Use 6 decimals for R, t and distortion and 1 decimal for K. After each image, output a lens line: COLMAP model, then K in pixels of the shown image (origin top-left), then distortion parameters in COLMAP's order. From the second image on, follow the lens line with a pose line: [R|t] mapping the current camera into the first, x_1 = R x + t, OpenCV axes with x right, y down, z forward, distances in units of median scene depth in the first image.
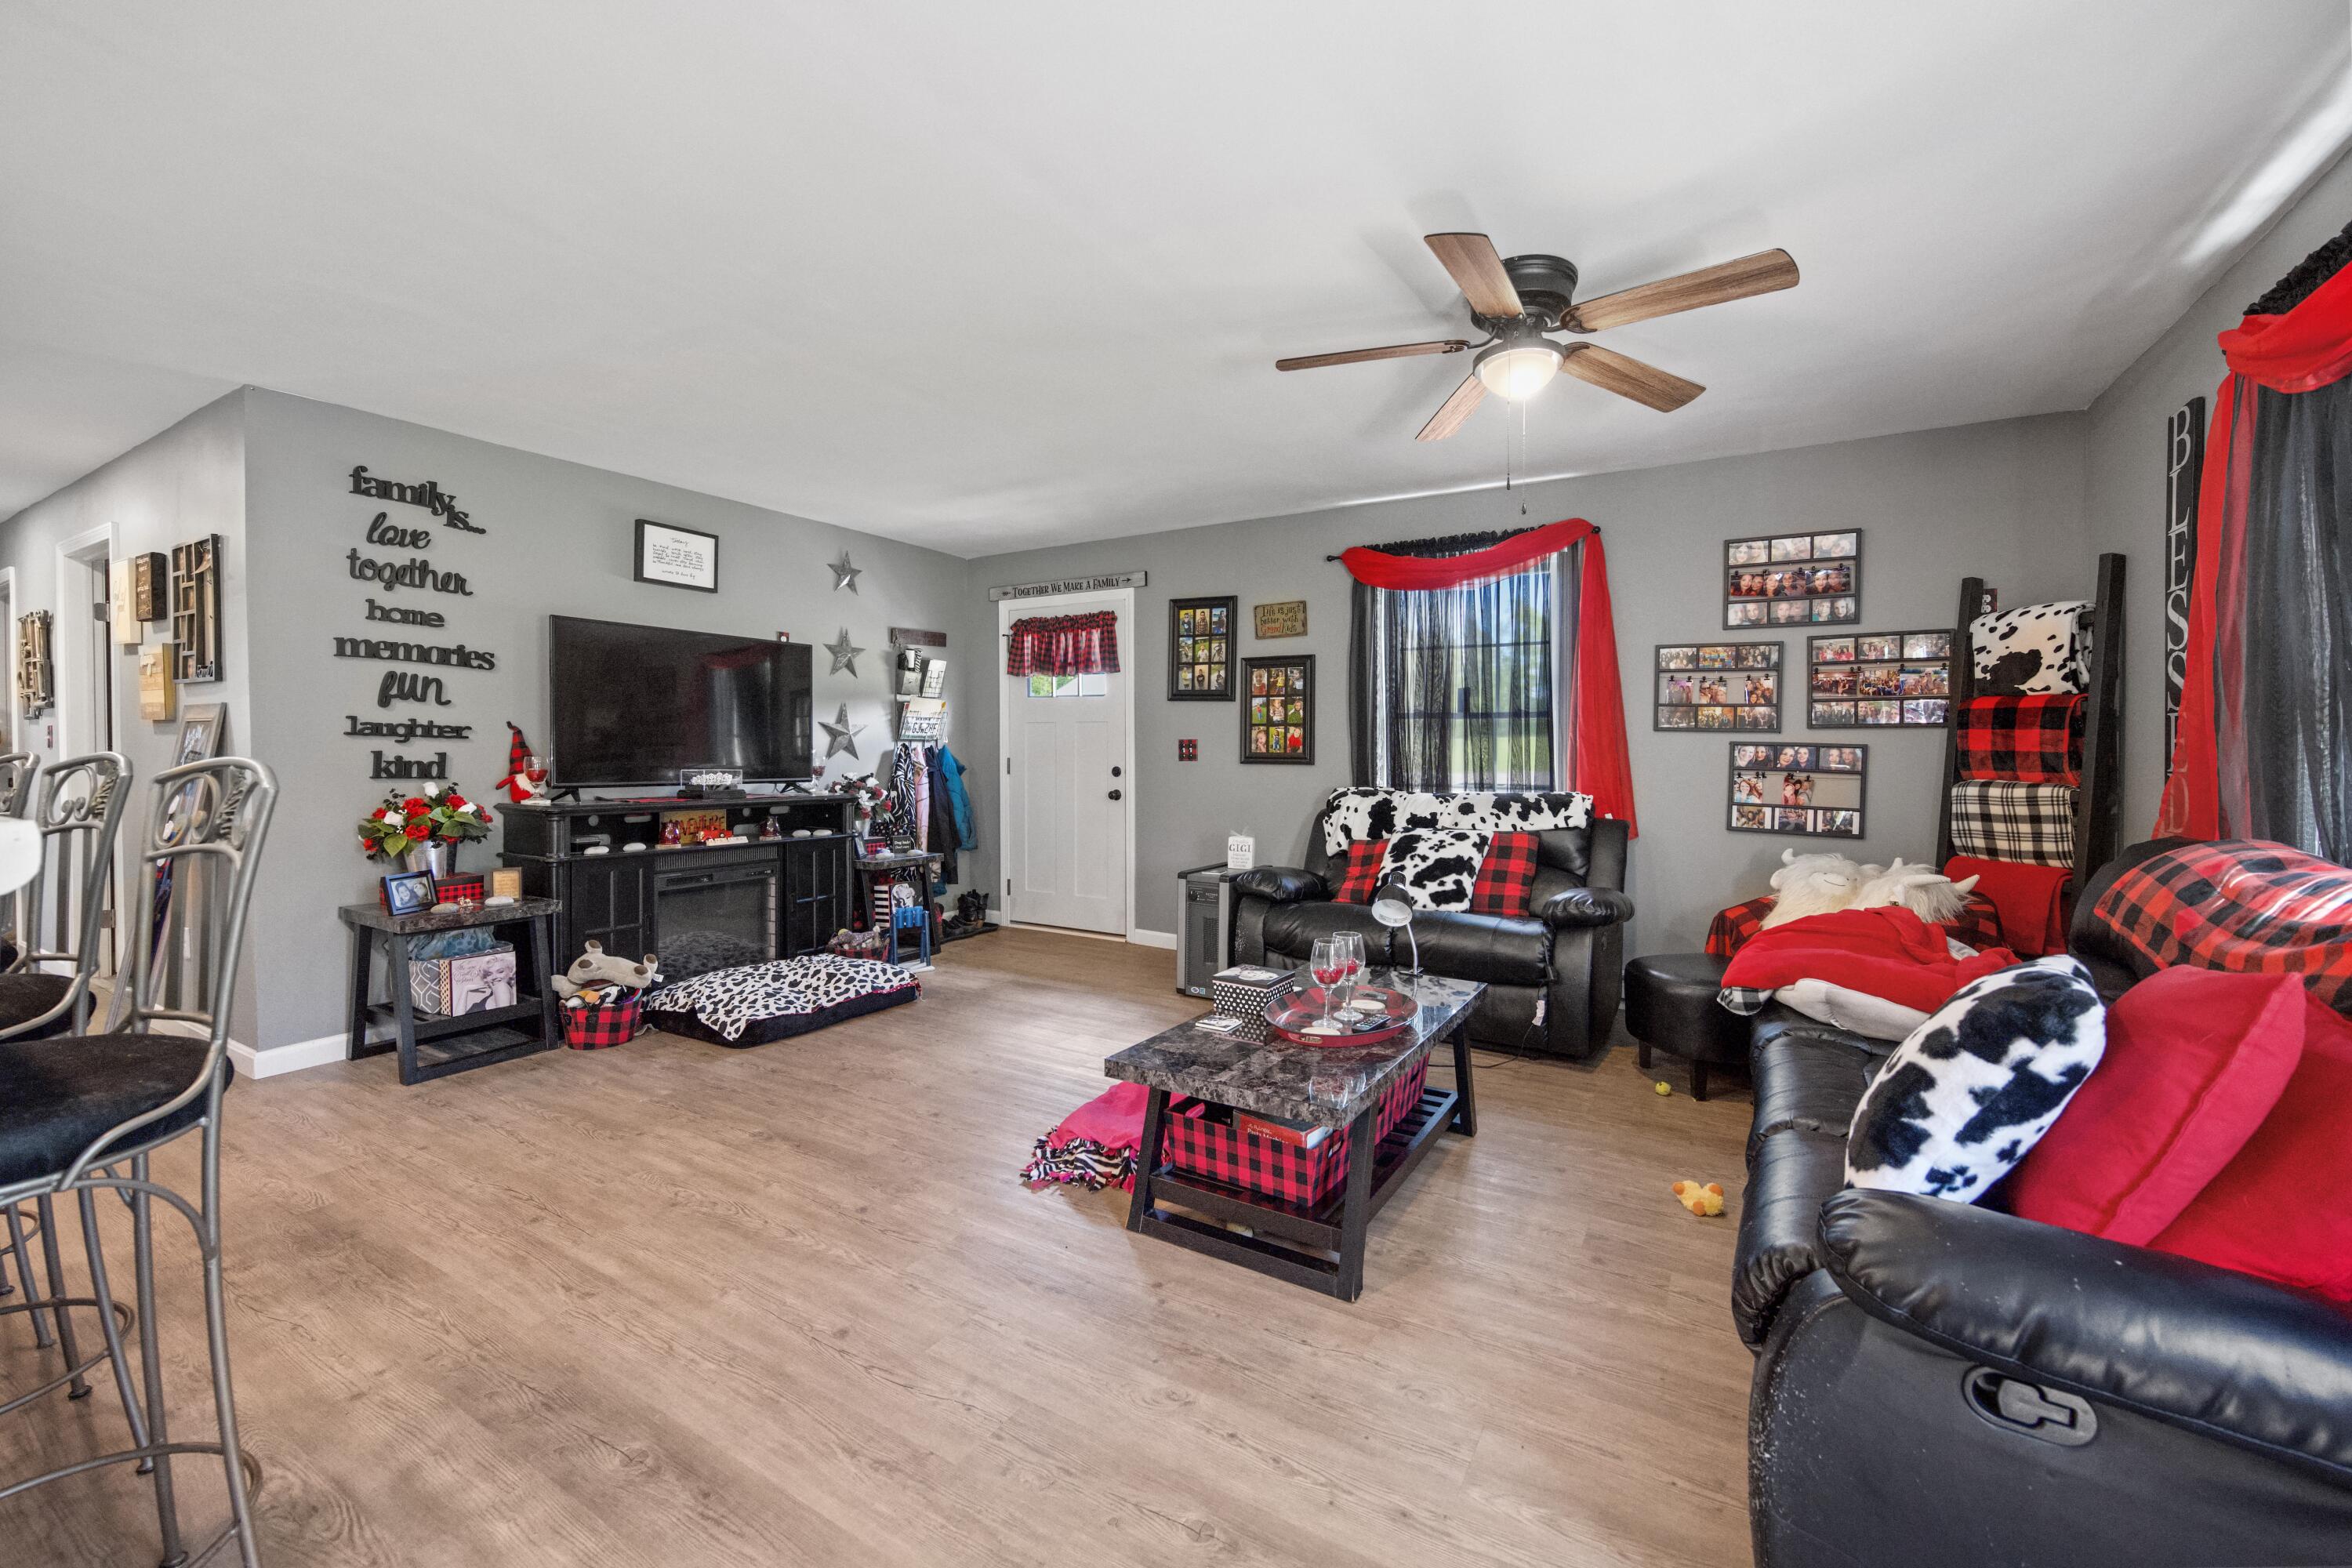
lens RADIAL K [[937.0, 0, 1174.4], [0, 937.0, 756.8], [0, 0, 1]] dist [0.001603, 0.000050]
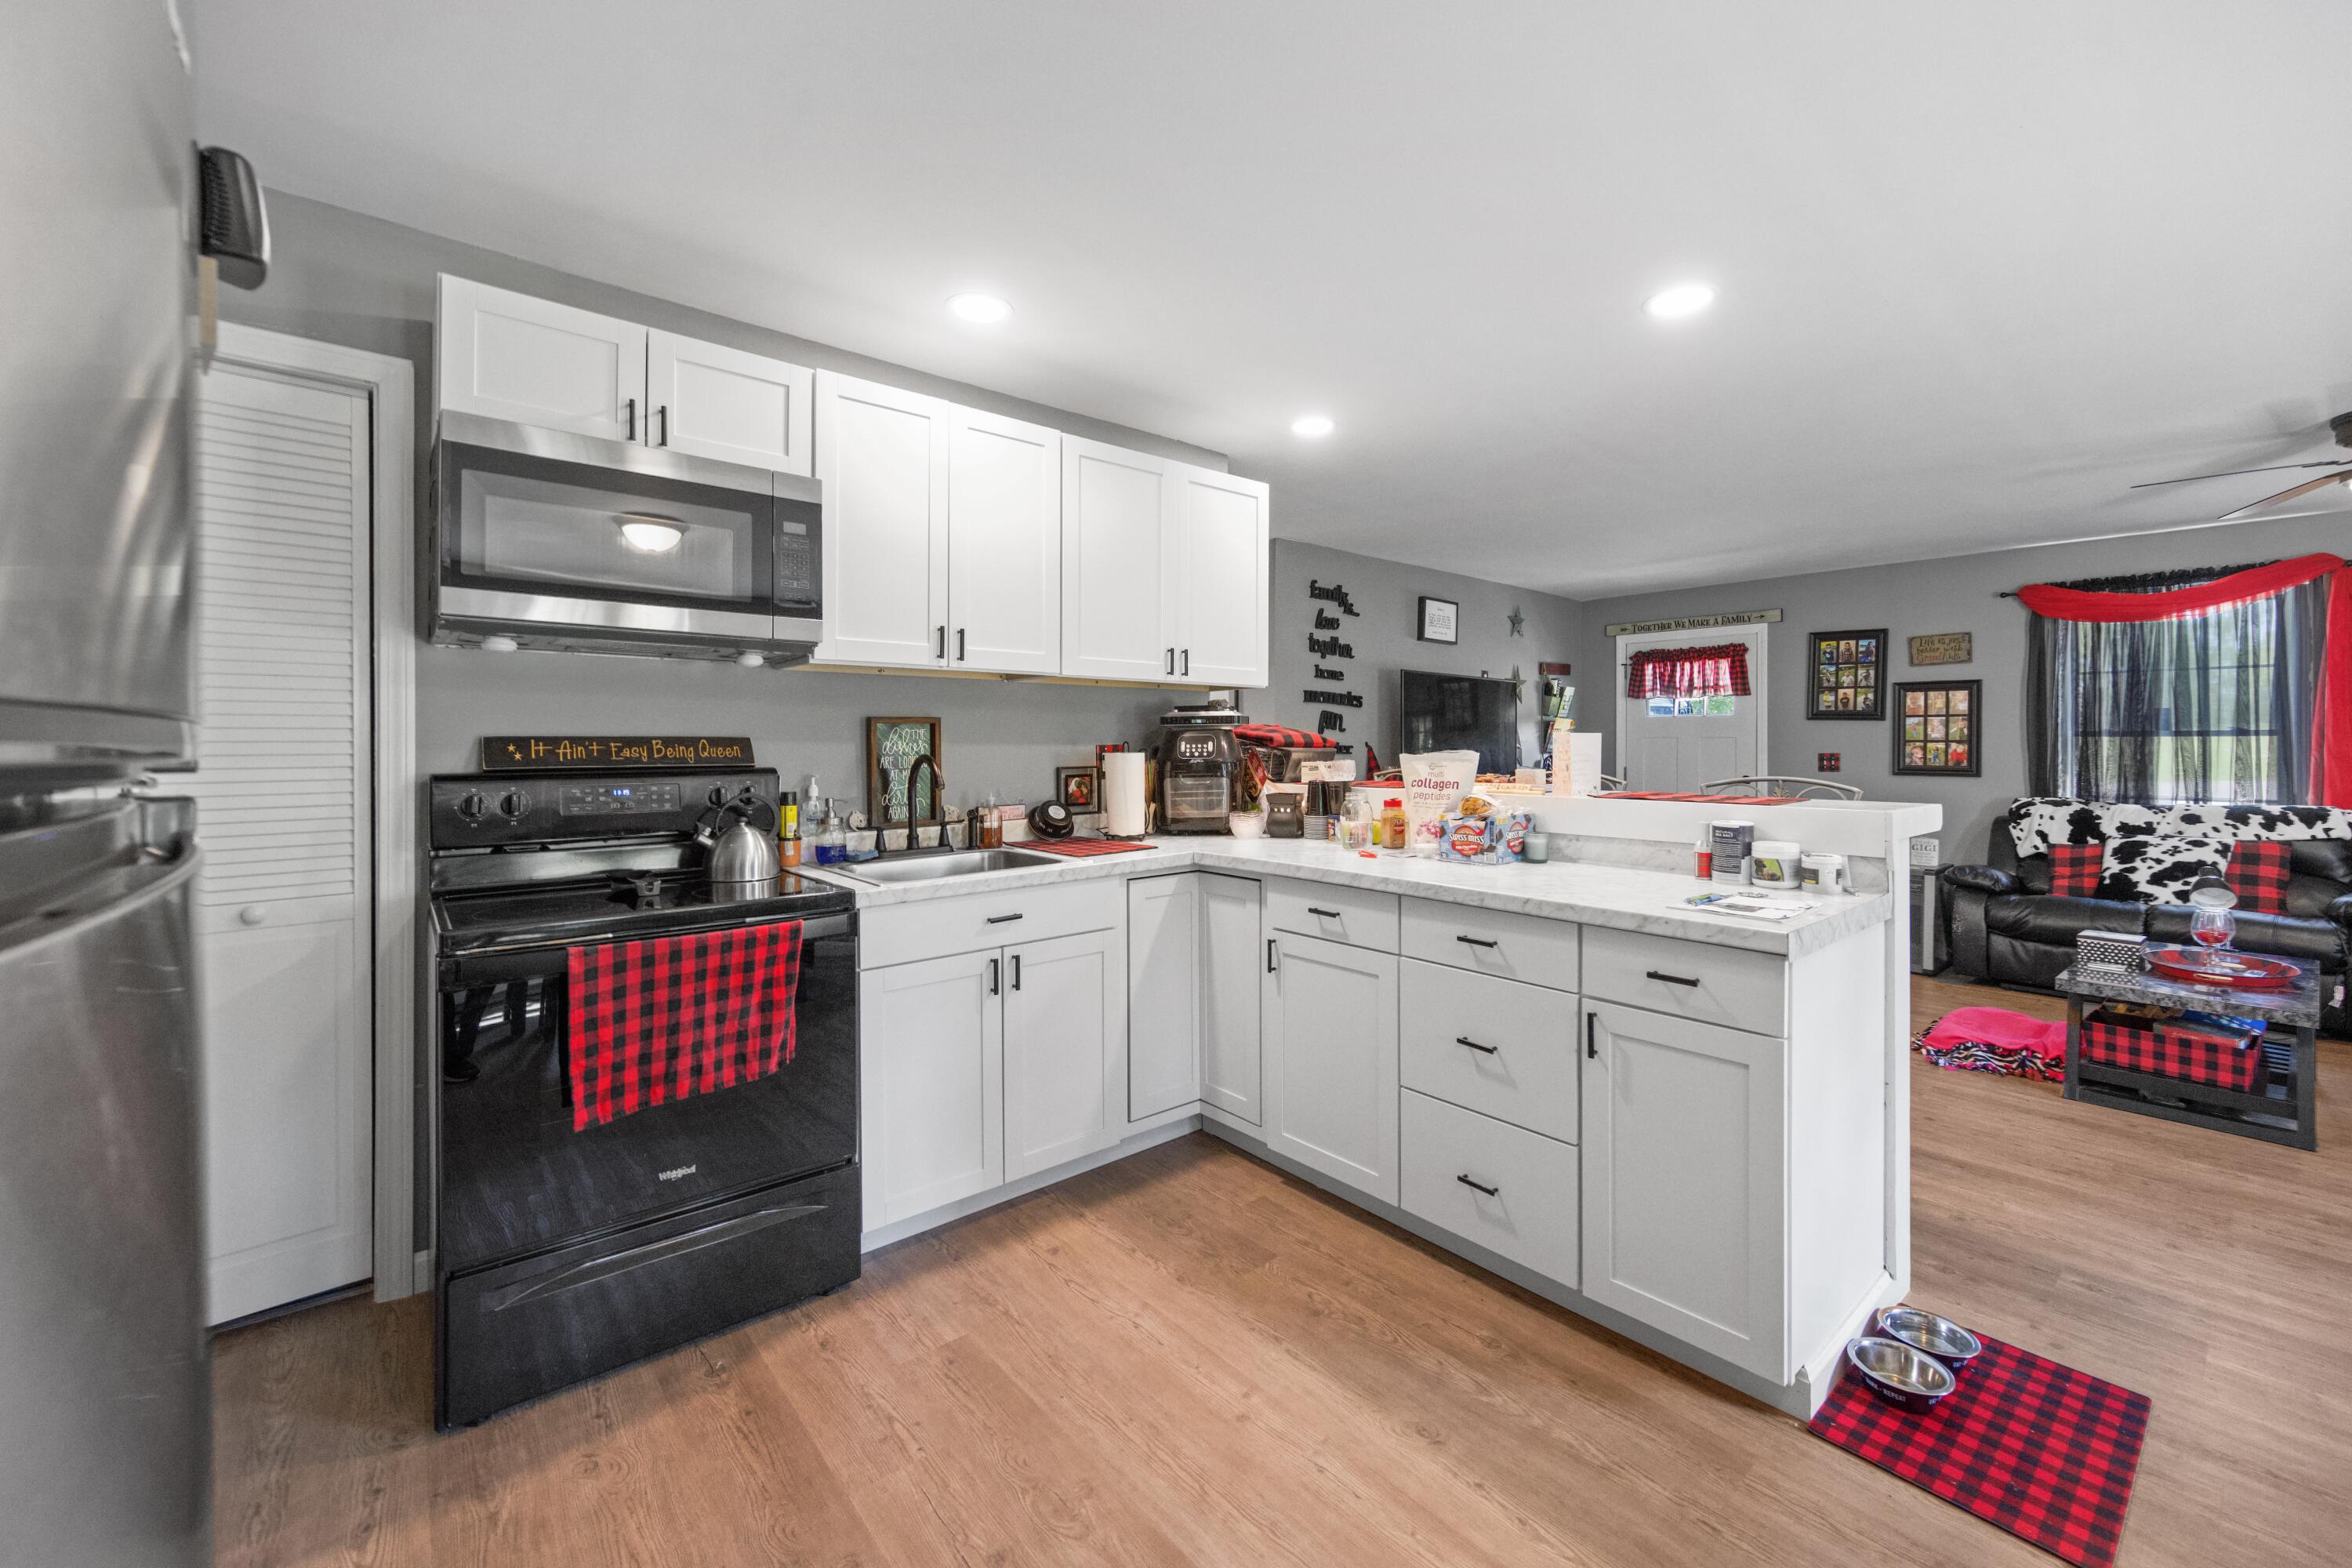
lens RADIAL K [[933.9, 0, 1188.9], [0, 933.9, 743.5], [0, 0, 1]] dist [-0.000029, -0.000126]
pose [[0.946626, 0.001001, -0.322331, -0.453678], [-0.006271, 0.999863, -0.015309, -0.009958], [0.322272, 0.016513, 0.946503, -0.431880]]
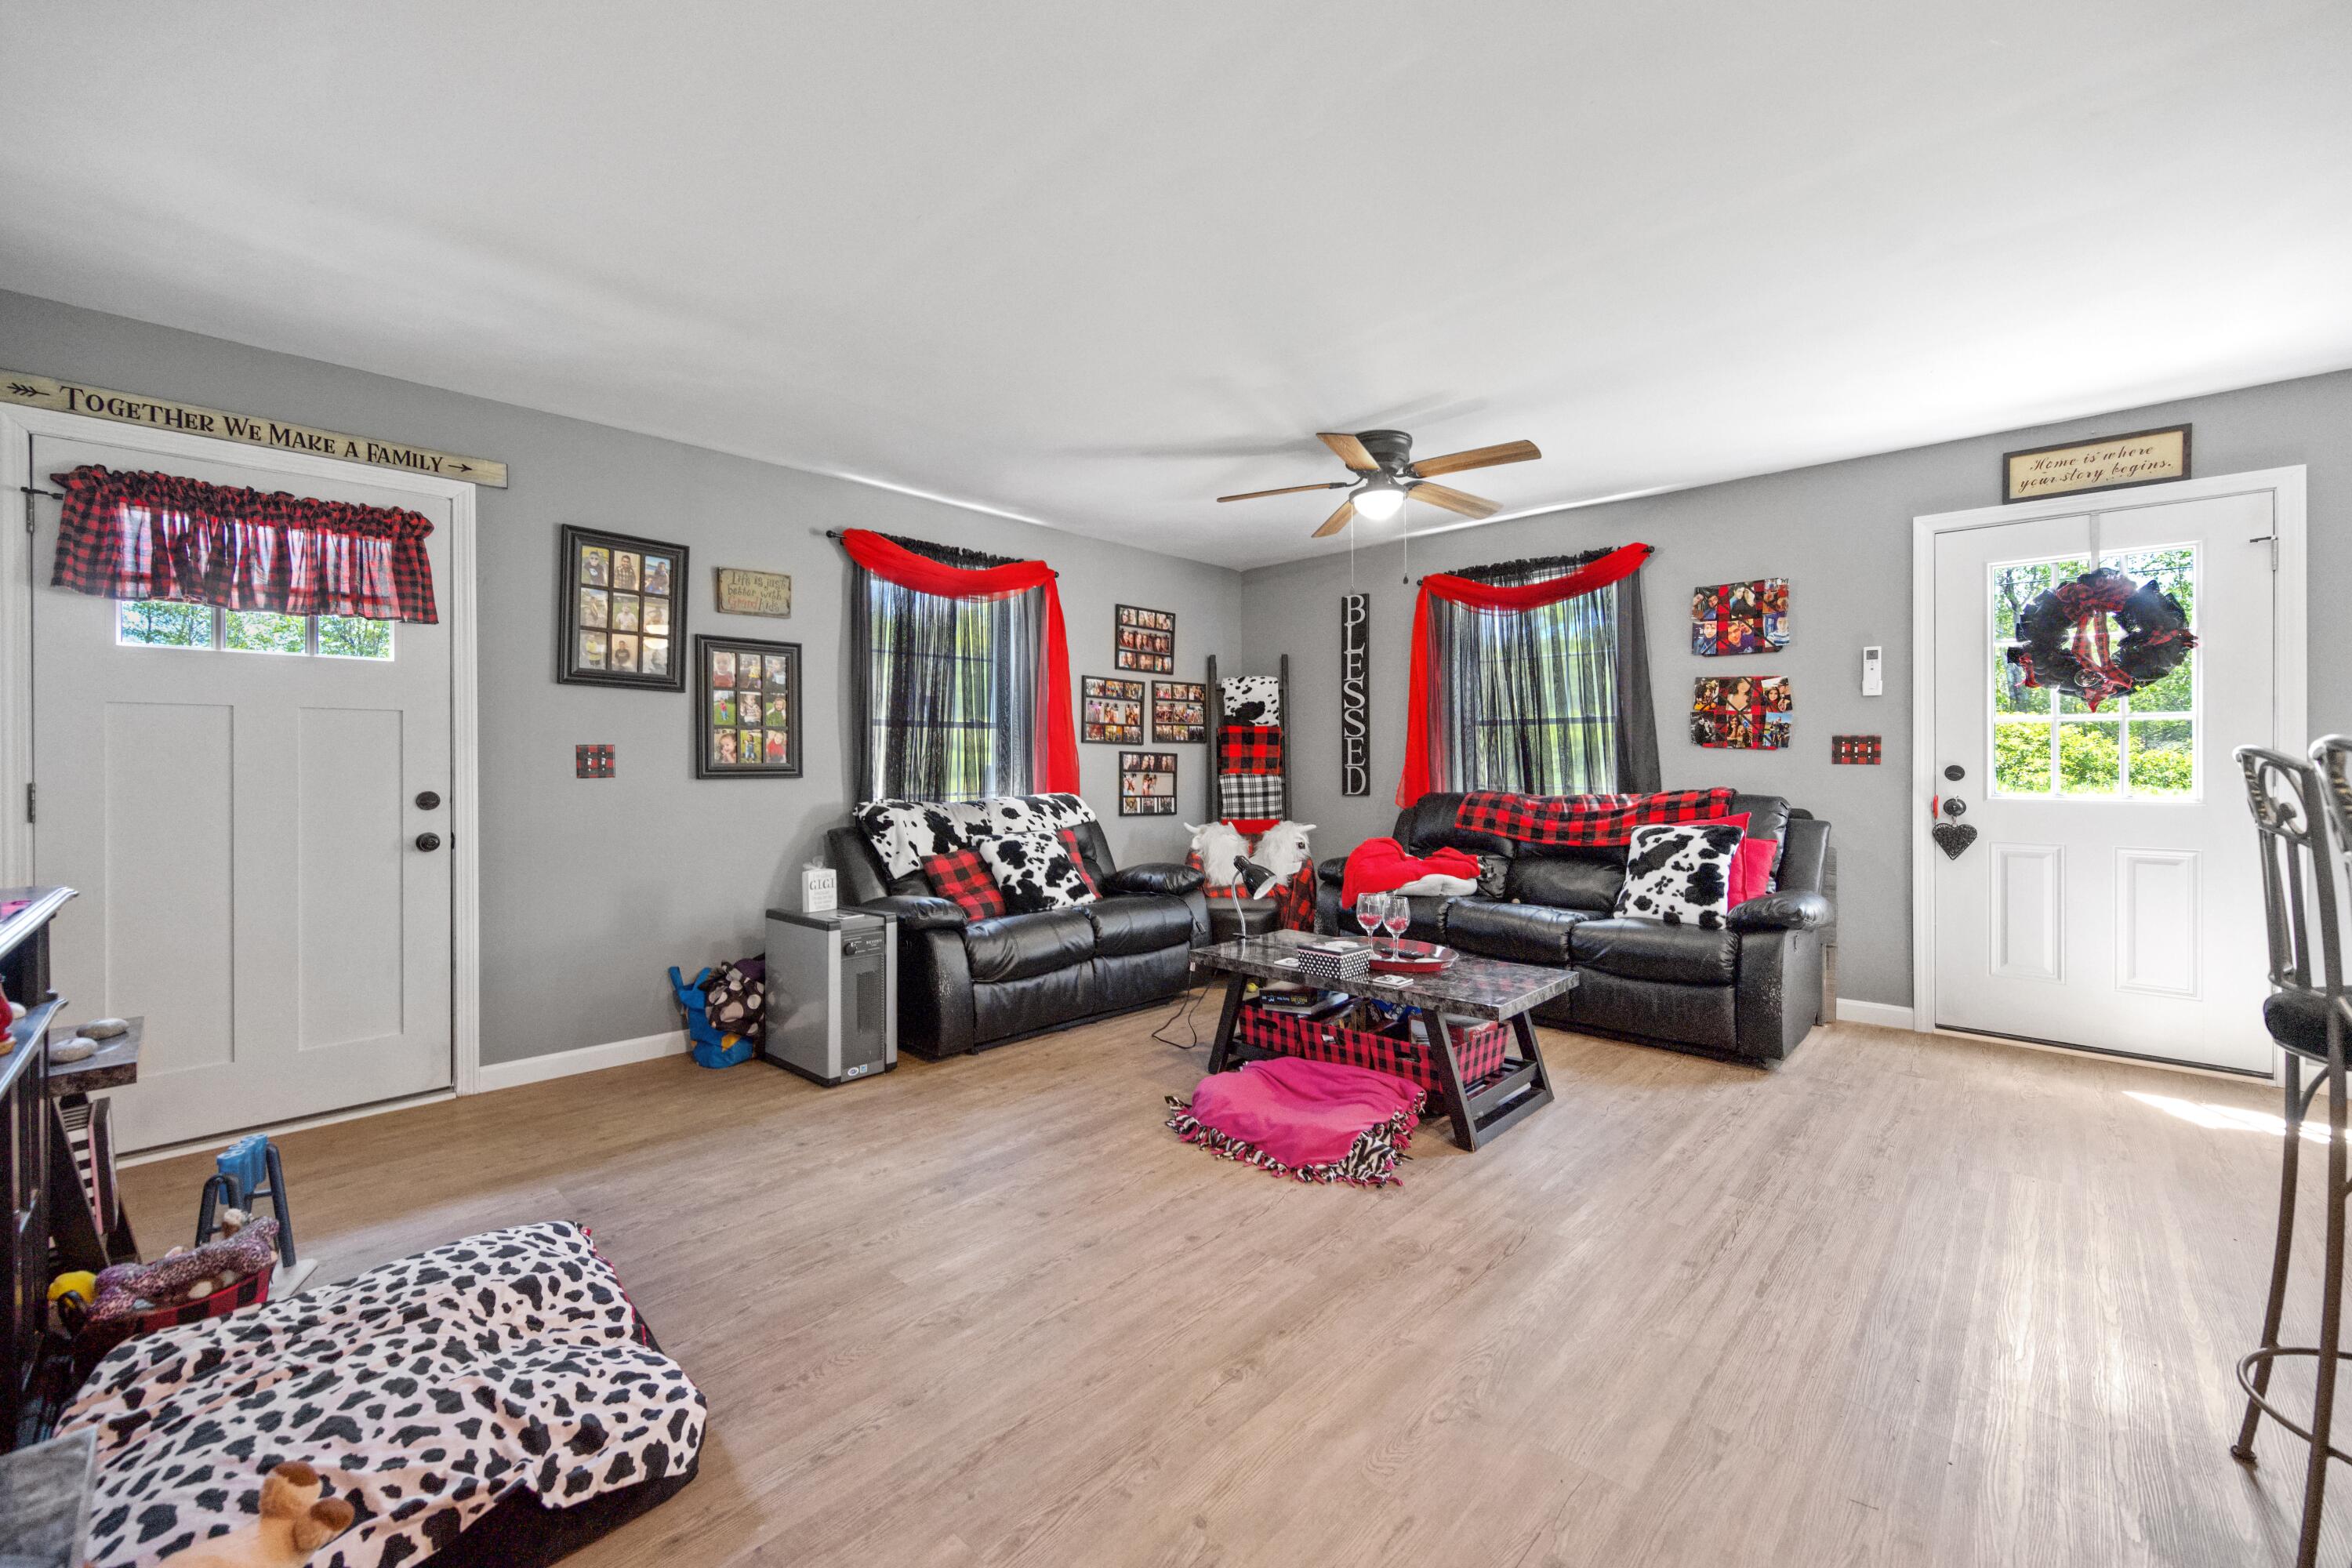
lens RADIAL K [[940.9, 0, 1180.8], [0, 940.9, 763.9], [0, 0, 1]] dist [-0.000812, -0.000251]
pose [[0.210929, -0.007261, 0.977474, -0.679903], [0.015812, 0.999867, 0.004015, -0.001781], [-0.977374, 0.014609, 0.211015, 0.578069]]
